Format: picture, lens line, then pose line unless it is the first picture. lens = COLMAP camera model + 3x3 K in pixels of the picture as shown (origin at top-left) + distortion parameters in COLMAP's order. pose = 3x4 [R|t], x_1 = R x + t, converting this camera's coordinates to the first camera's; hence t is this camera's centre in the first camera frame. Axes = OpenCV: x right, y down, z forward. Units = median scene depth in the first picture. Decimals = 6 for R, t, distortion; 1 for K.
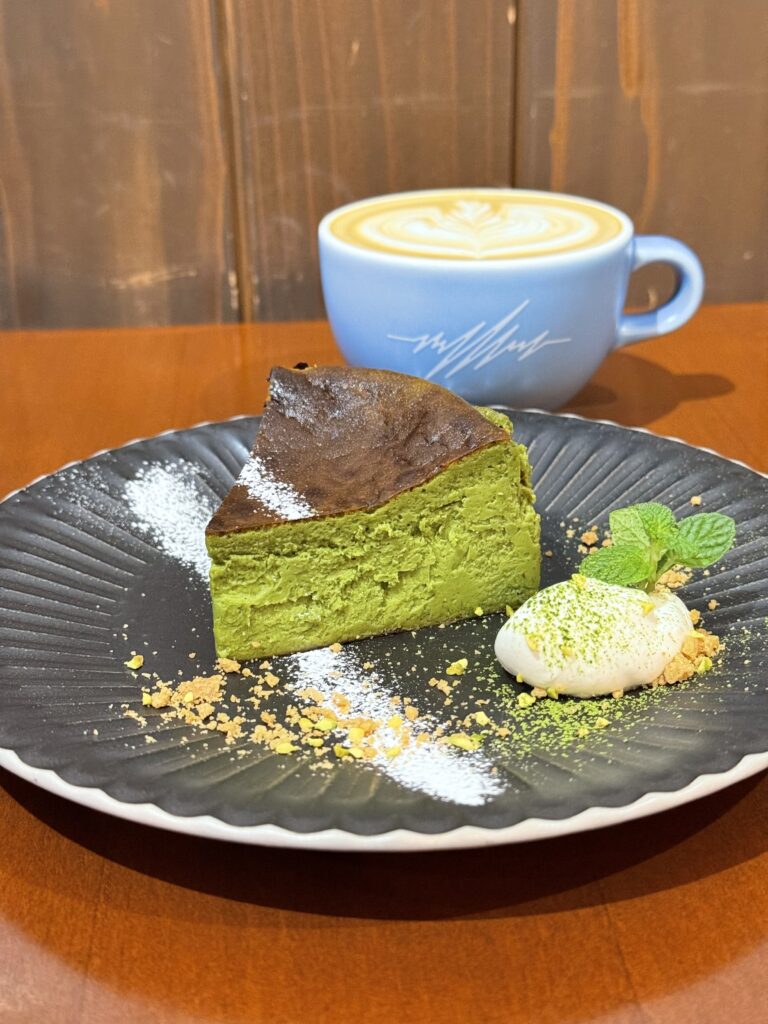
lens RADIAL K [[1469.4, 0, 378.1], [0, 1469.4, 515.3], [0, 0, 1]] dist [0.140811, 0.000000]
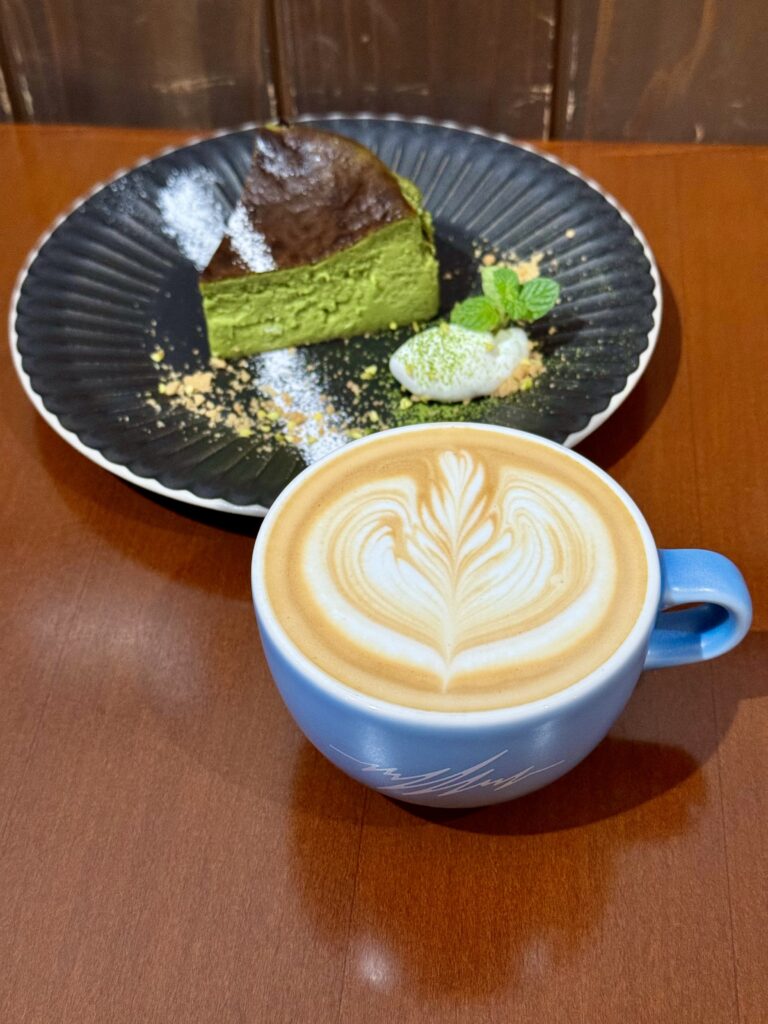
lens RADIAL K [[1469.4, 0, 381.9], [0, 1469.4, 515.8], [0, 0, 1]] dist [0.140811, 0.000000]
pose [[0.995151, 0.062382, -0.076046, 0.187121], [-0.029055, 0.925086, 0.378645, -0.325241], [0.093969, -0.374599, 0.922413, -0.432395]]
